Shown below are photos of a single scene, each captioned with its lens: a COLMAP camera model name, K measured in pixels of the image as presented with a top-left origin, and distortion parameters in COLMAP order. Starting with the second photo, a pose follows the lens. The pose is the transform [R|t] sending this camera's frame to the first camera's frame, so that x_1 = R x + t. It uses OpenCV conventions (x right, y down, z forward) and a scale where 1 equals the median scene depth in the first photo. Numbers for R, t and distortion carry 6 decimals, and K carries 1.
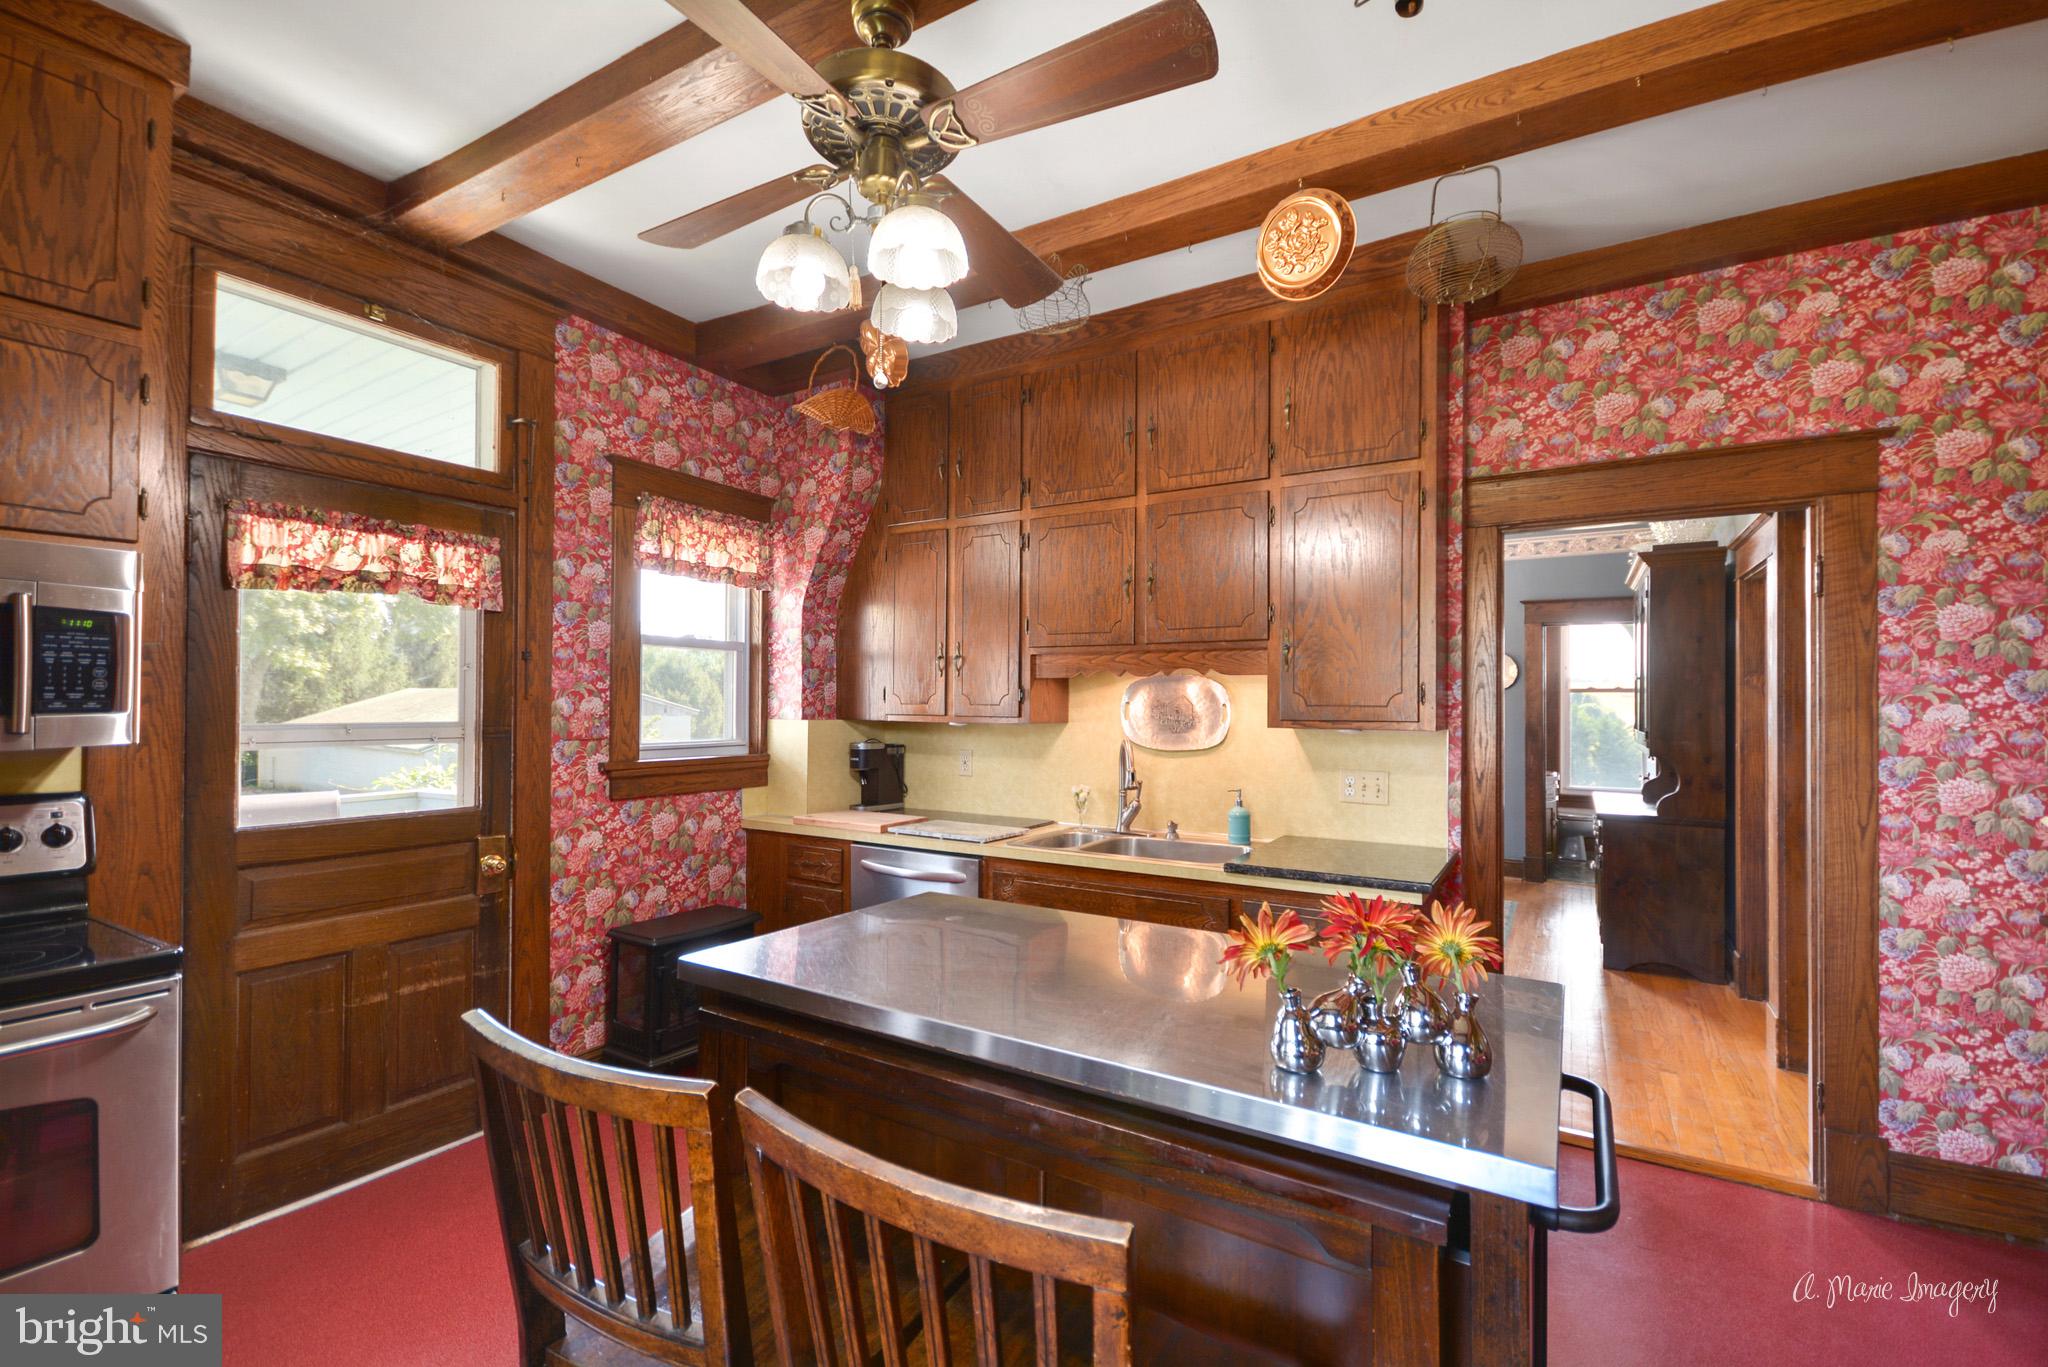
lens RADIAL K [[907.7, 0, 1034.3], [0, 907.7, 692.3], [0, 0, 1]] dist [-0.002235, 0.000612]
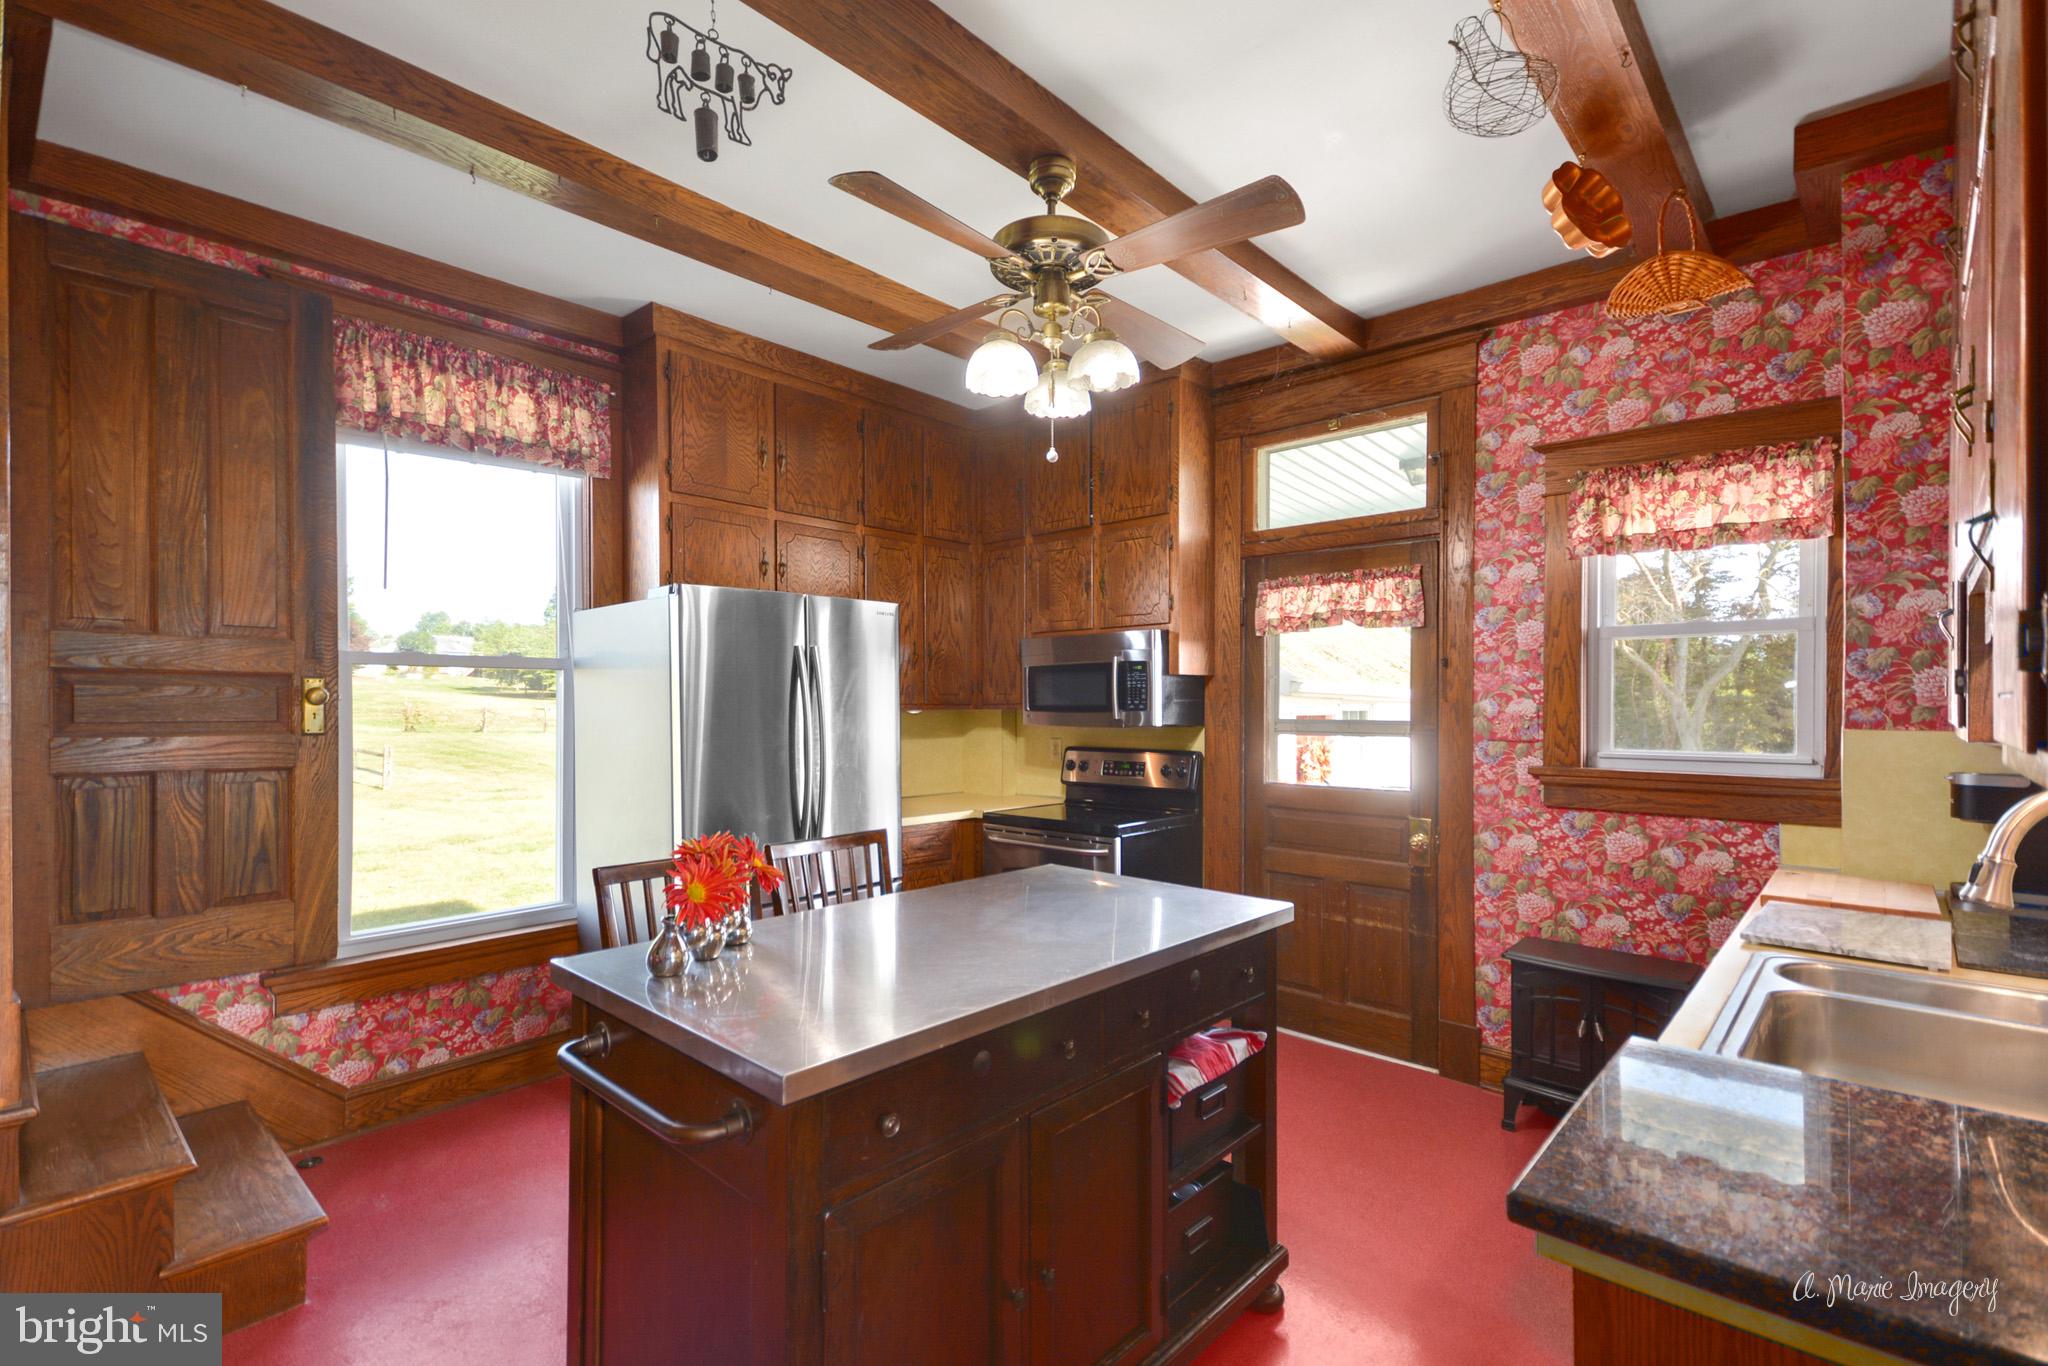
lens RADIAL K [[907.7, 0, 1026.0], [0, 907.7, 699.3], [0, 0, 1]] dist [-0.002235, 0.000612]
pose [[-0.222835, -0.009519, -0.974810, 0.599619], [0.013522, 0.999826, -0.012854, 0.011358], [0.974762, -0.016046, -0.222668, 0.693588]]
